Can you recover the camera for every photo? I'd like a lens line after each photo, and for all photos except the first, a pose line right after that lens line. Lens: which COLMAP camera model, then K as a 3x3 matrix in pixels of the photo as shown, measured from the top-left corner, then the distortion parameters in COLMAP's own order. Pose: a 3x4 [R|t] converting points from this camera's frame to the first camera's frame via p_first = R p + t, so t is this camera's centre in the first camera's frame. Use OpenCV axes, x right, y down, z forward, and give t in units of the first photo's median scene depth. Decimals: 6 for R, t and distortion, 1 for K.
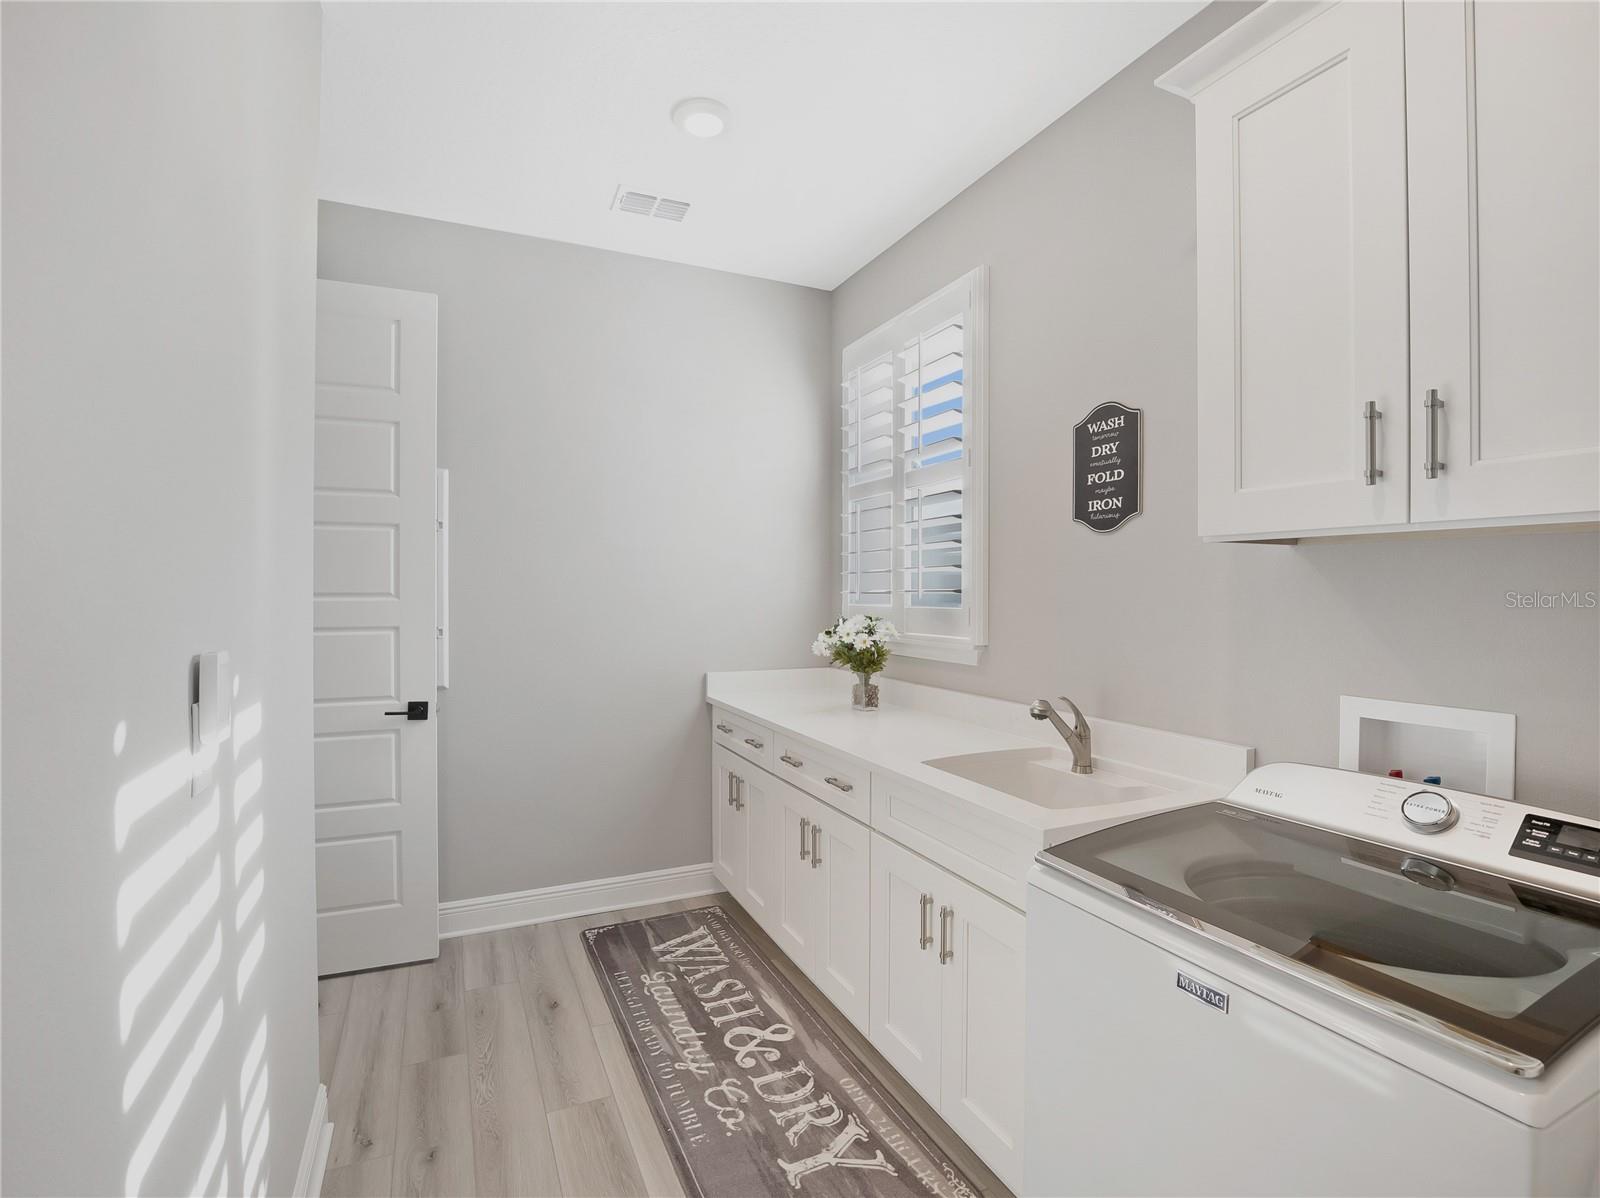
lens RADIAL K [[745.5, 0, 802.4], [0, 745.5, 588.8], [0, 0, 1]] dist [-0.017949, 0.000706]
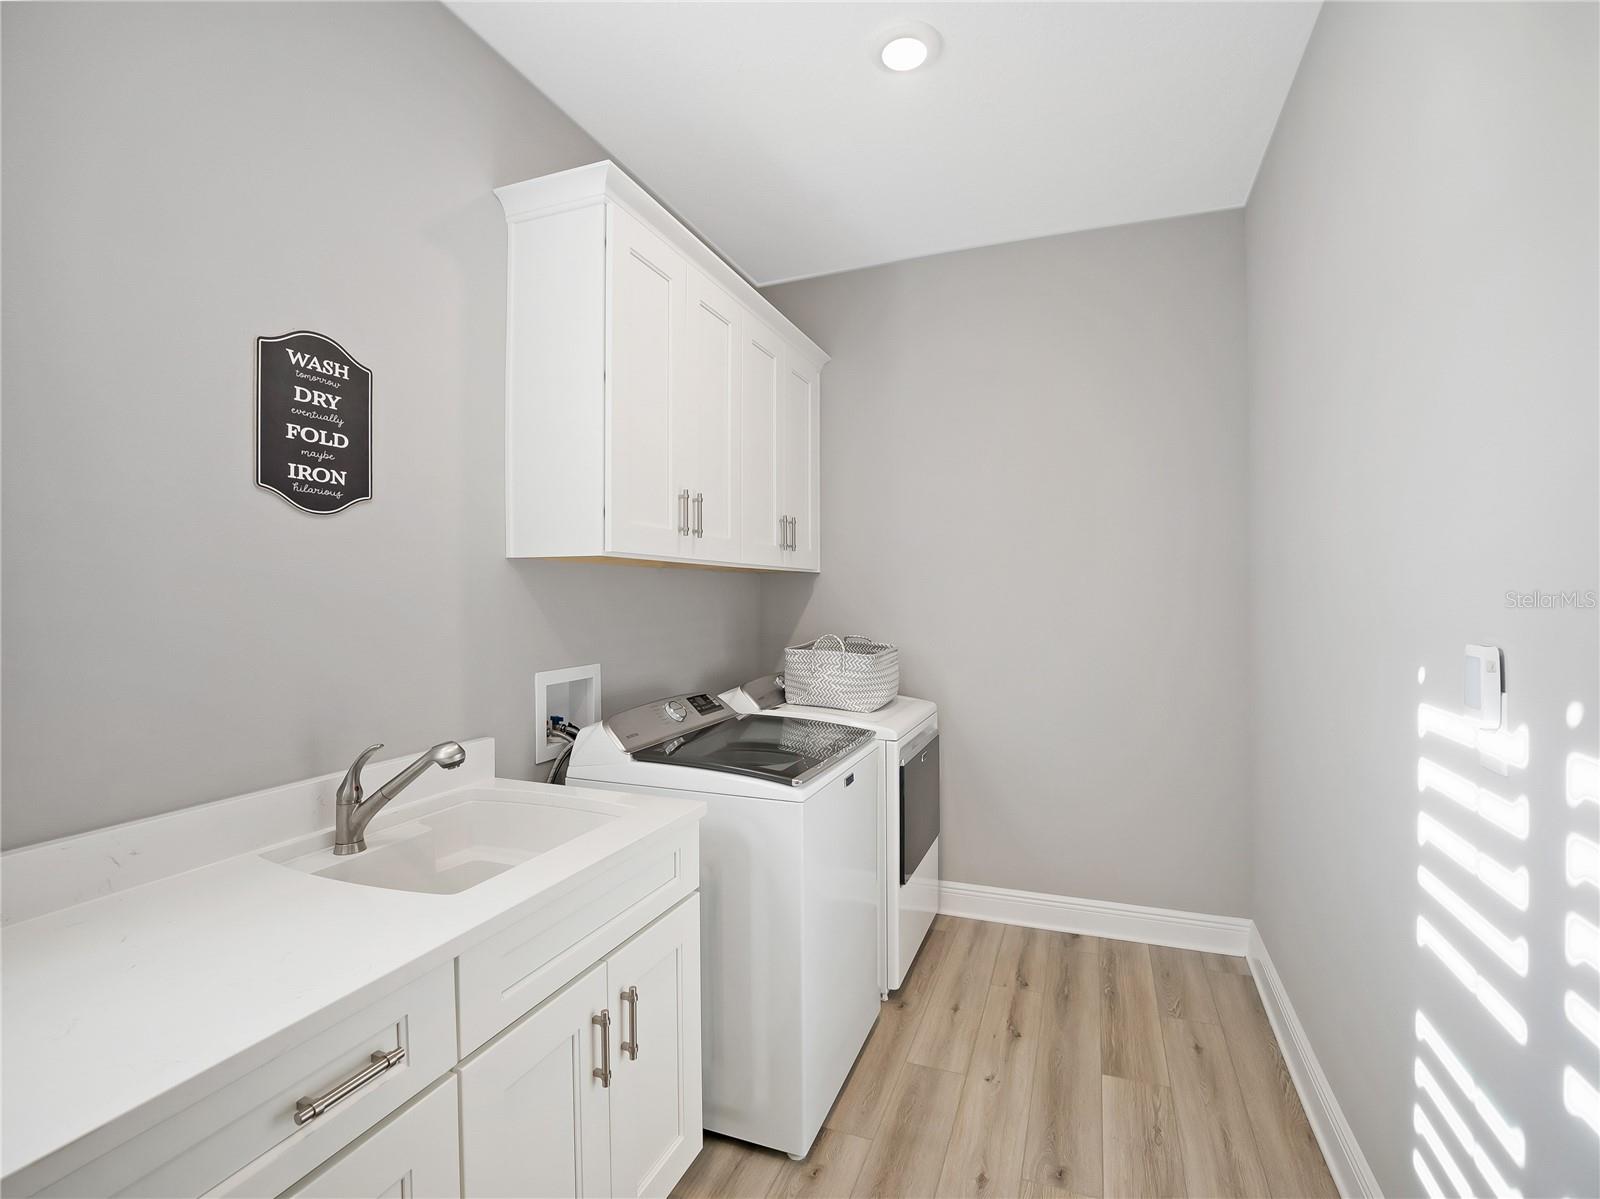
lens RADIAL K [[745.5, 0, 802.4], [0, 745.5, 589.3], [0, 0, 1]] dist [-0.017949, 0.000706]
pose [[-0.683269, 0.007987, 0.730123, -0.429320], [0.005104, 0.999968, -0.006162, 0.002701], [-0.730149, -0.000484, -0.683287, 1.152819]]
